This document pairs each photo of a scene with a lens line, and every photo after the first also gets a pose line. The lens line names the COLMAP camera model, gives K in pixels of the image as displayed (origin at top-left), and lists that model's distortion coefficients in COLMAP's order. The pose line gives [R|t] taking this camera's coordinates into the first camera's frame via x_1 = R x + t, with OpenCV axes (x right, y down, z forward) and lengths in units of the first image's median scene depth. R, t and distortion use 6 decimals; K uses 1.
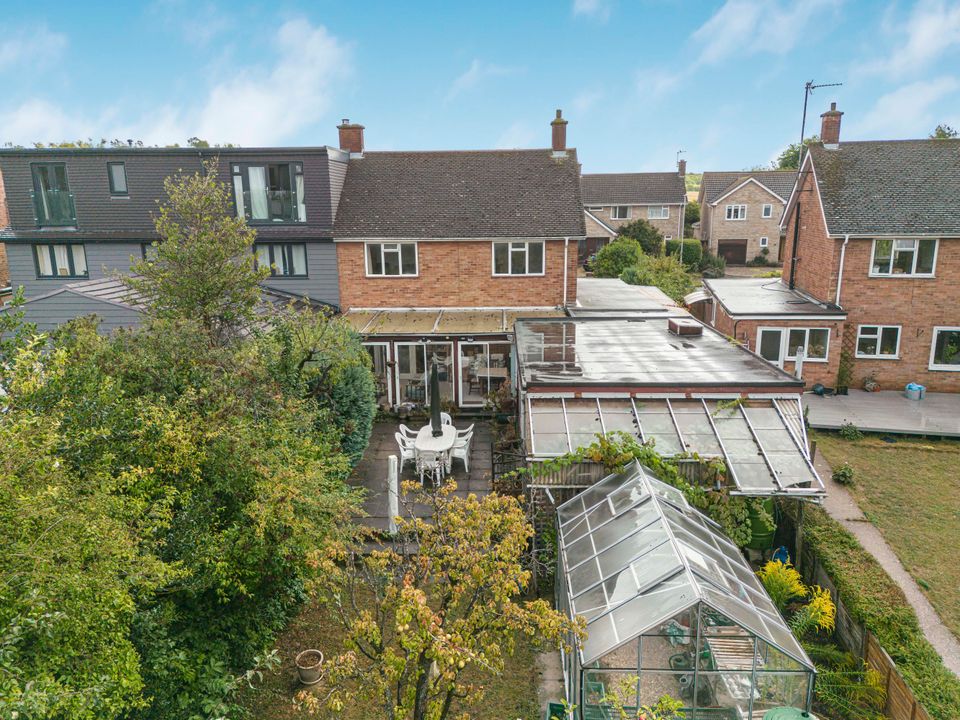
lens RADIAL K [[678.1, 0, 480.0], [0, 678.1, 360.0], [0, 0, 1]] dist [0.079261, -0.074756]
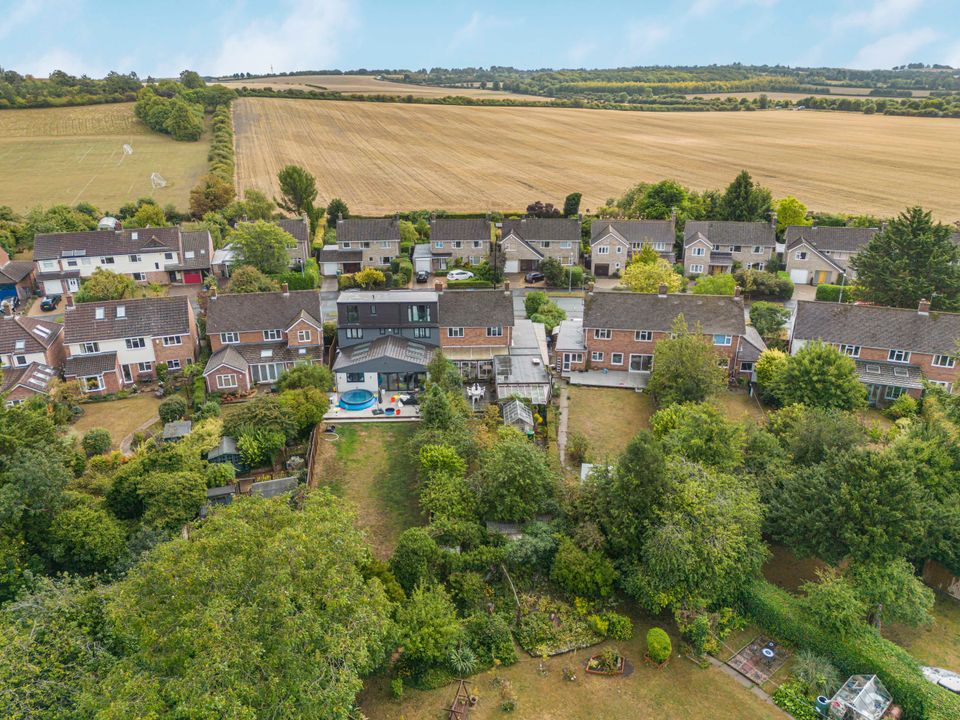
lens RADIAL K [[678.1, 0, 480.0], [0, 678.1, 360.0], [0, 0, 1]] dist [0.079261, -0.074756]
pose [[0.998568, -0.014478, 0.051499, -0.184212], [0.006196, 0.987504, 0.157472, -0.531062], [-0.053135, -0.156927, 0.986180, -2.262457]]
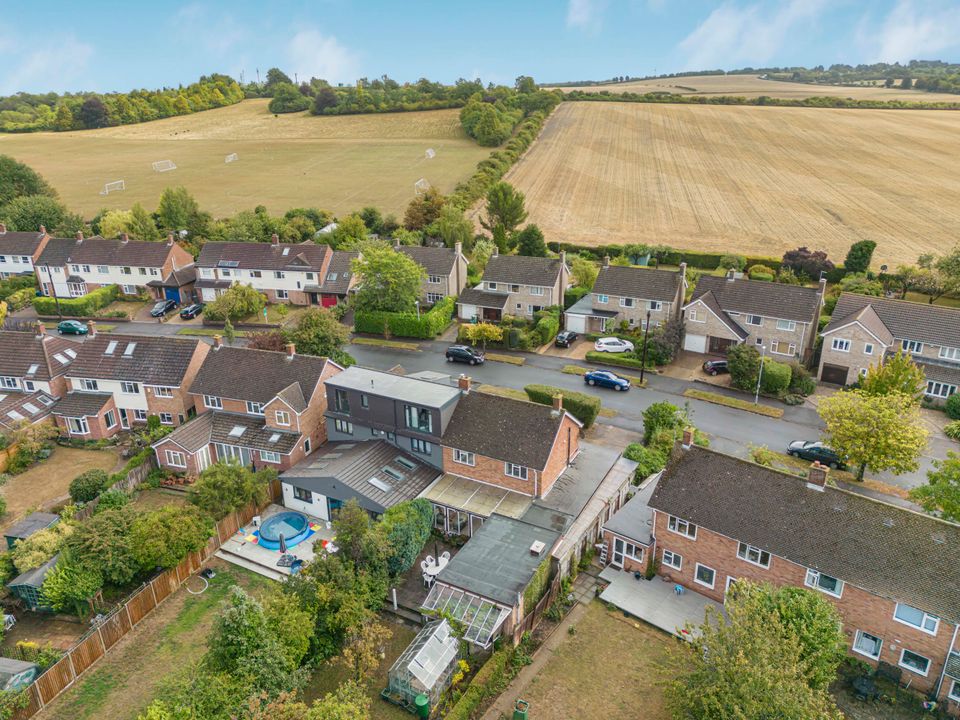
lens RADIAL K [[678.1, 0, 480.0], [0, 678.1, 360.0], [0, 0, 1]] dist [0.079261, -0.074756]
pose [[0.895072, 0.163834, -0.414735, 0.776160], [-0.096970, 0.979317, 0.177583, -0.851924], [0.435250, -0.118732, 0.892446, -0.897323]]
